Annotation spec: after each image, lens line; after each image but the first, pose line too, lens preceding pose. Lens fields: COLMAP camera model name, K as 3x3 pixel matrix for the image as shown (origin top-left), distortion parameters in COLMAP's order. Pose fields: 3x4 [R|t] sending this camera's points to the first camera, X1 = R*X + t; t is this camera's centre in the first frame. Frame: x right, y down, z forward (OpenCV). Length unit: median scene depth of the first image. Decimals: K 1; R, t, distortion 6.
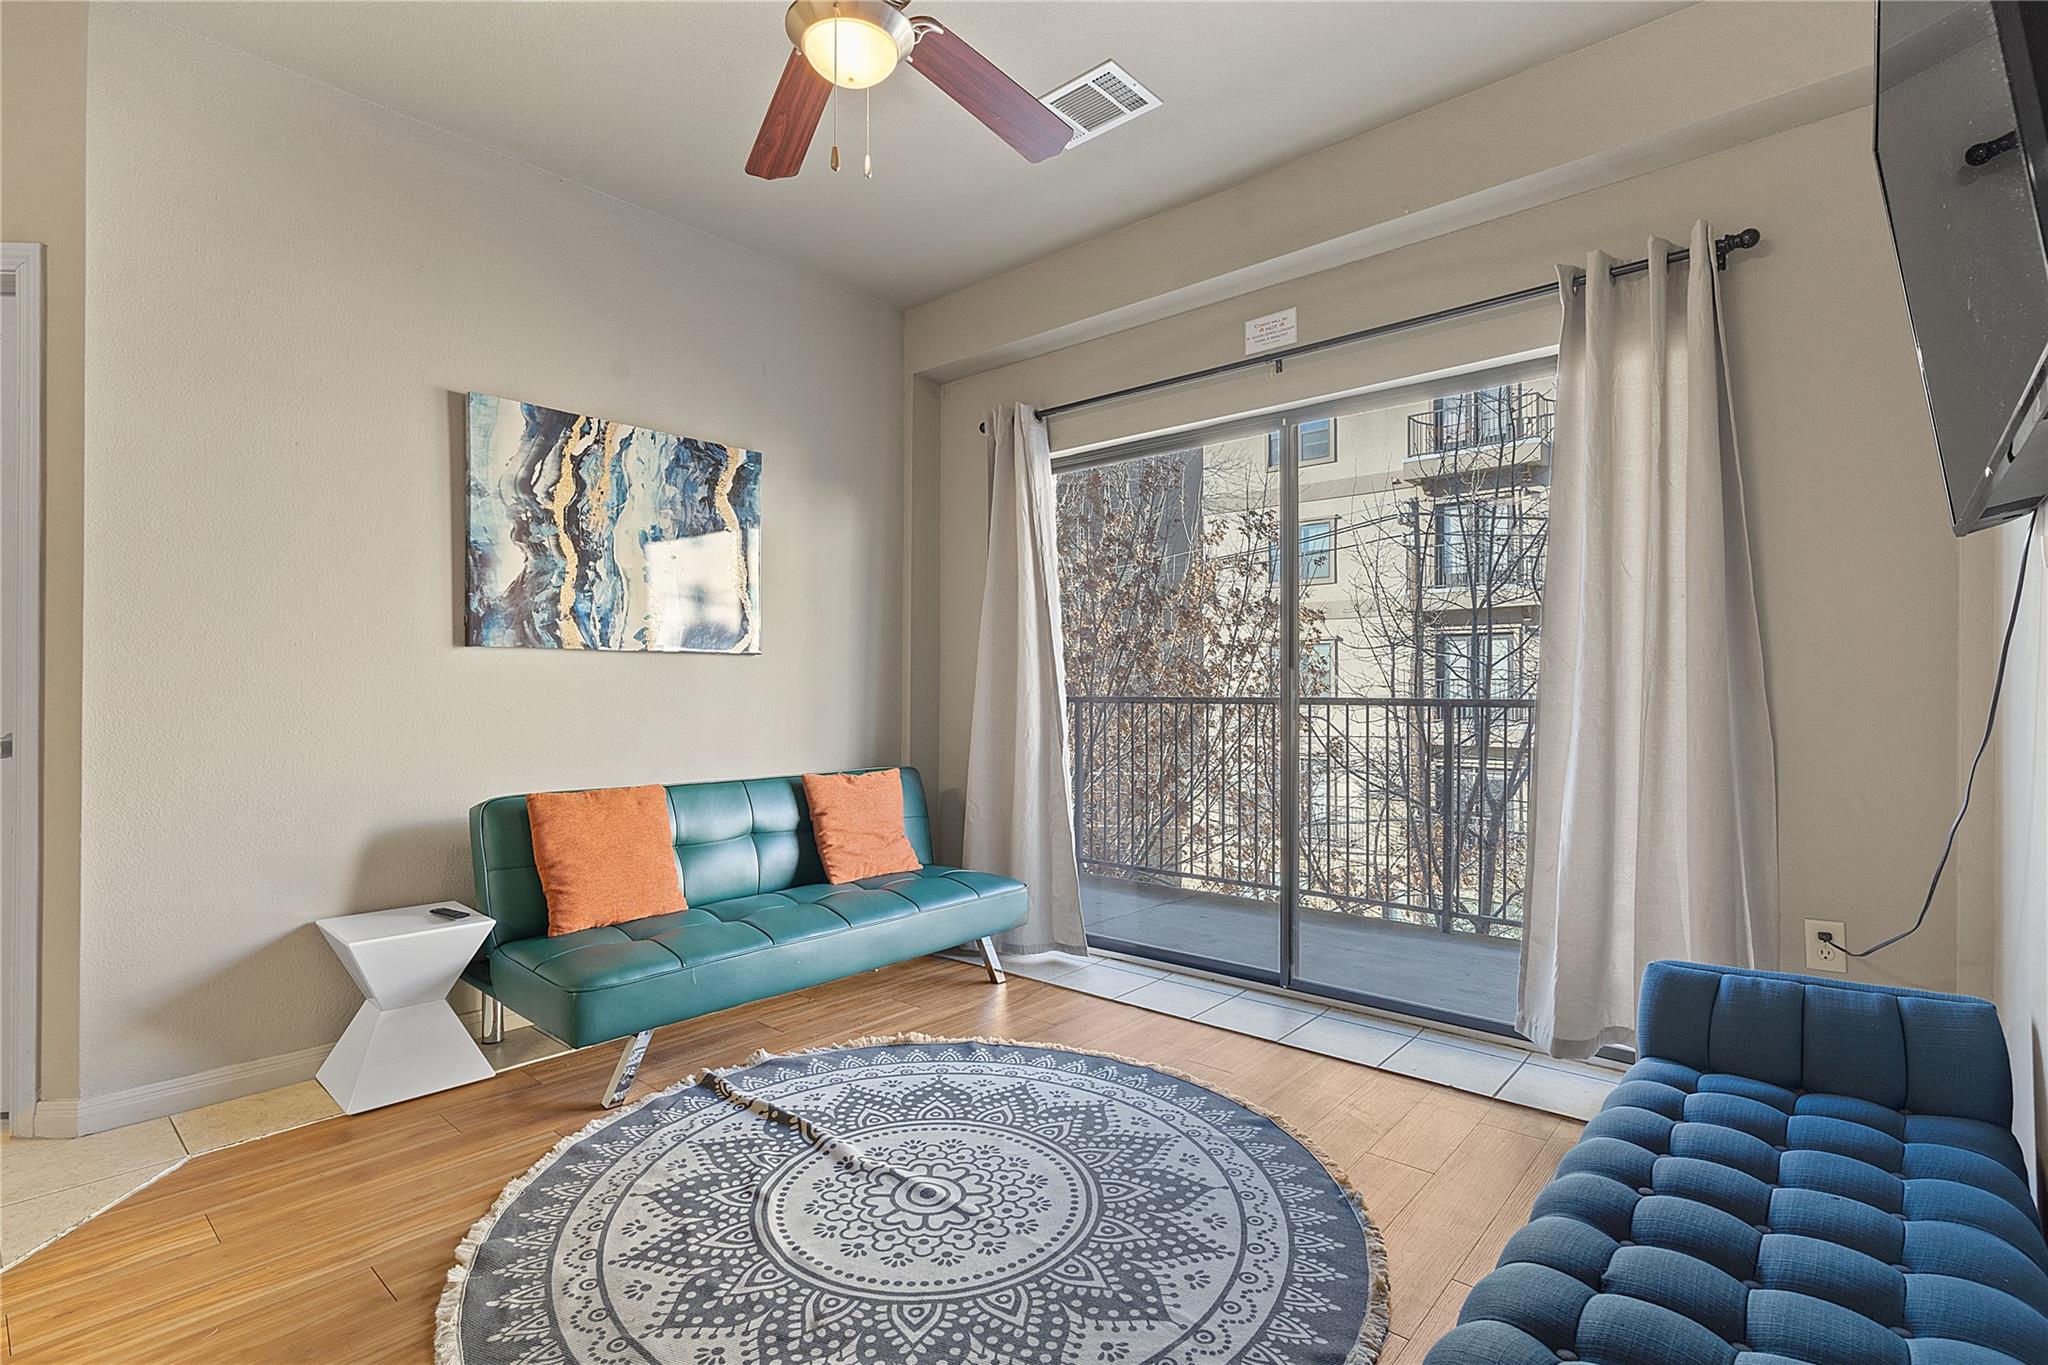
lens RADIAL K [[966.3, 0, 1032.3], [0, 966.3, 689.1], [0, 0, 1]] dist [-0.006614, -0.000526]
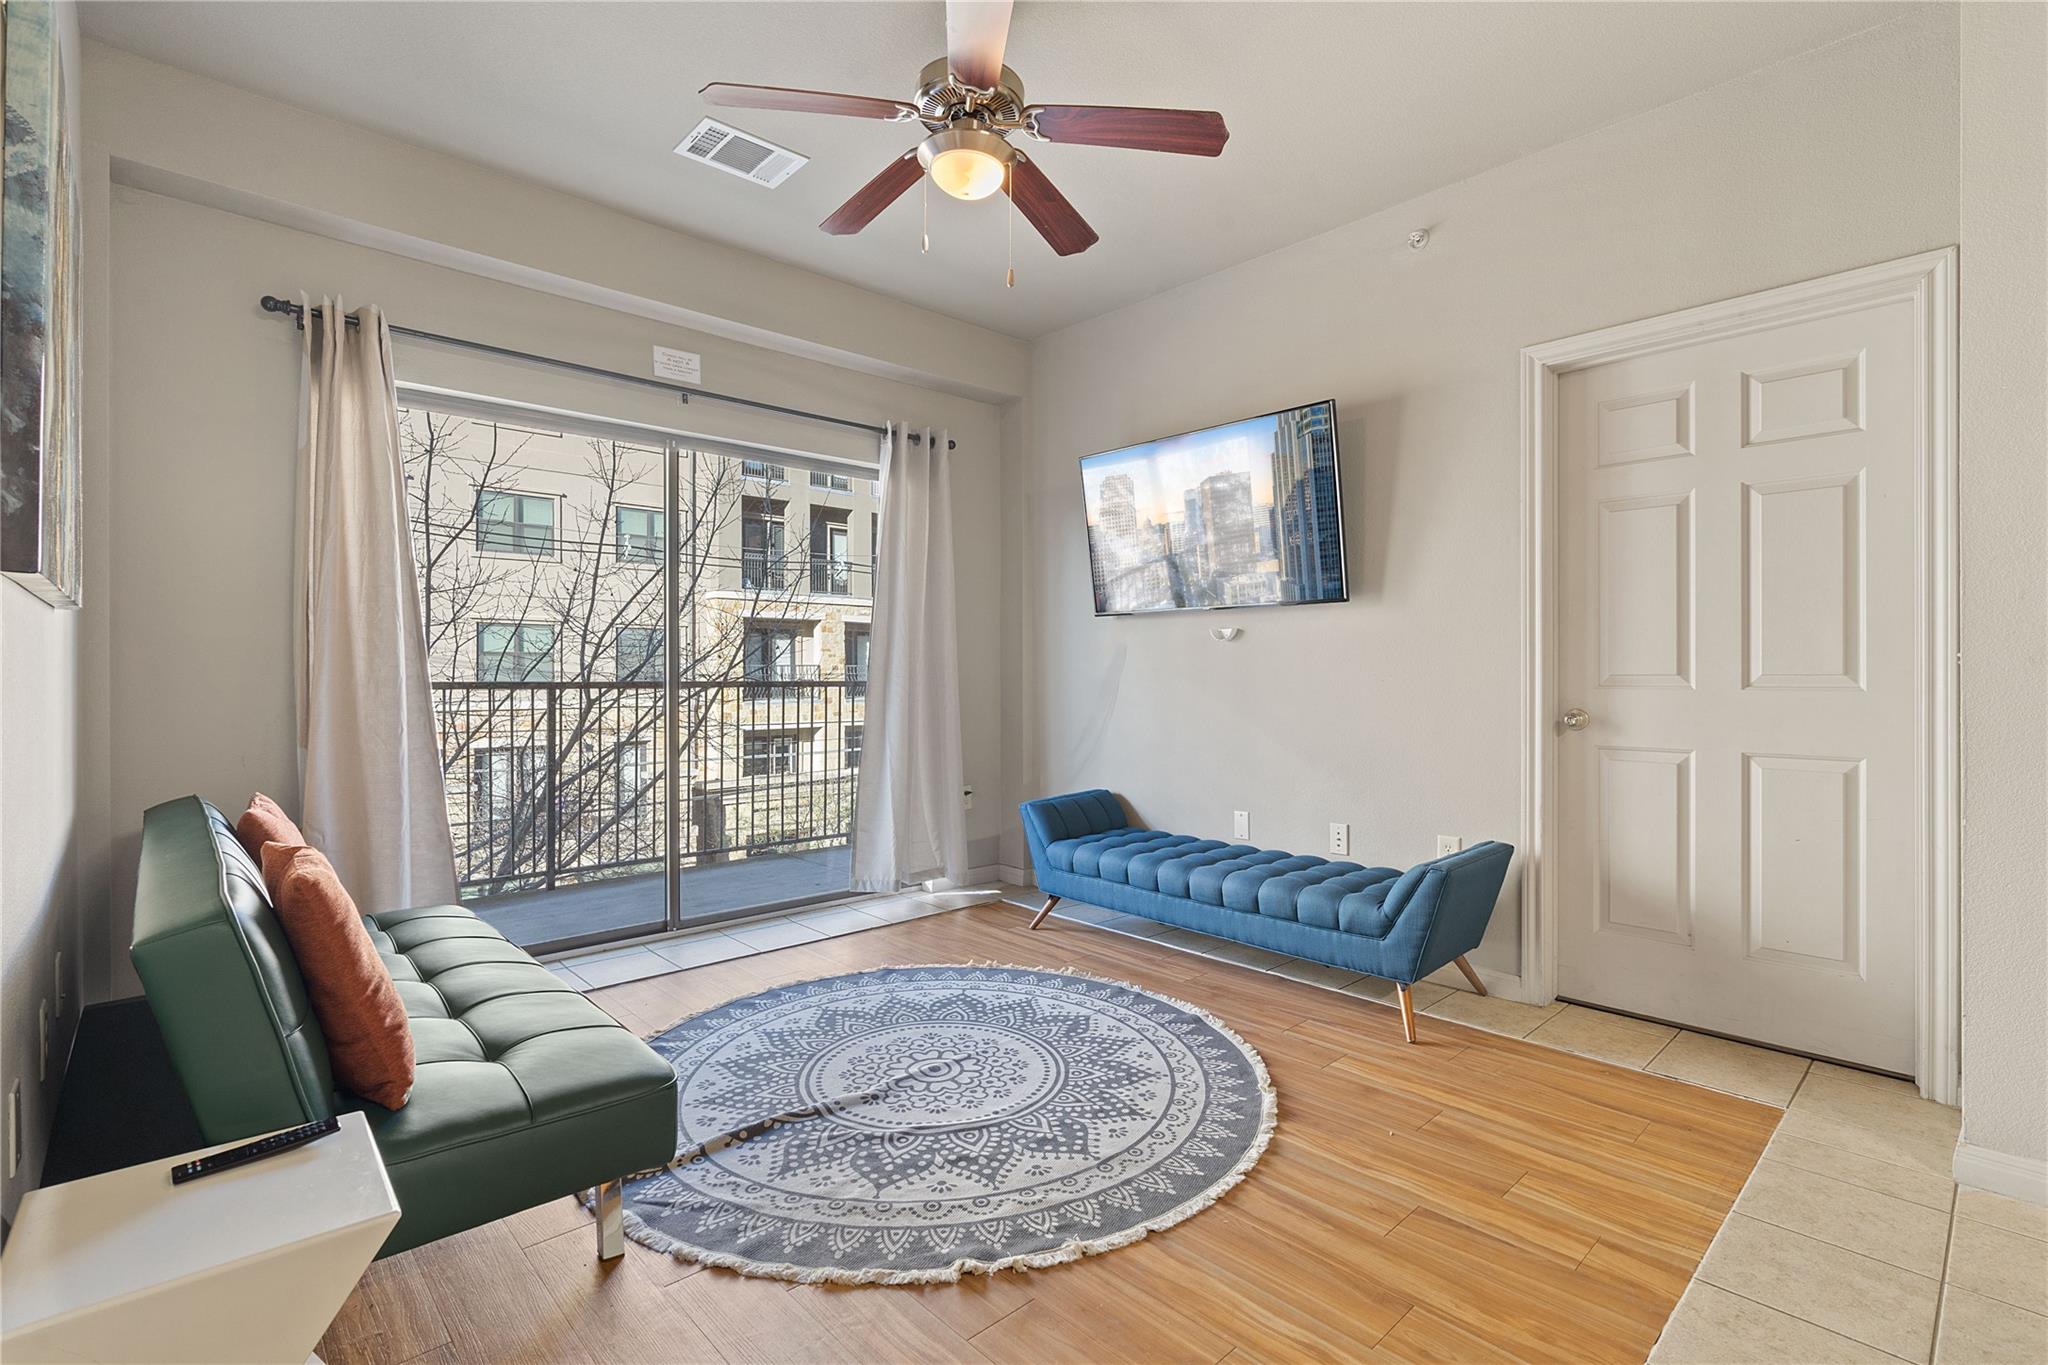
lens RADIAL K [[938.1, 0, 1023.5], [0, 938.1, 679.2], [0, 0, 1]] dist [-0.007265, -0.000211]
pose [[0.105124, -0.006674, 0.994437, -0.909429], [0.000264, 0.999978, 0.006683, -0.001308], [-0.994459, -0.000440, 0.105123, 0.515425]]
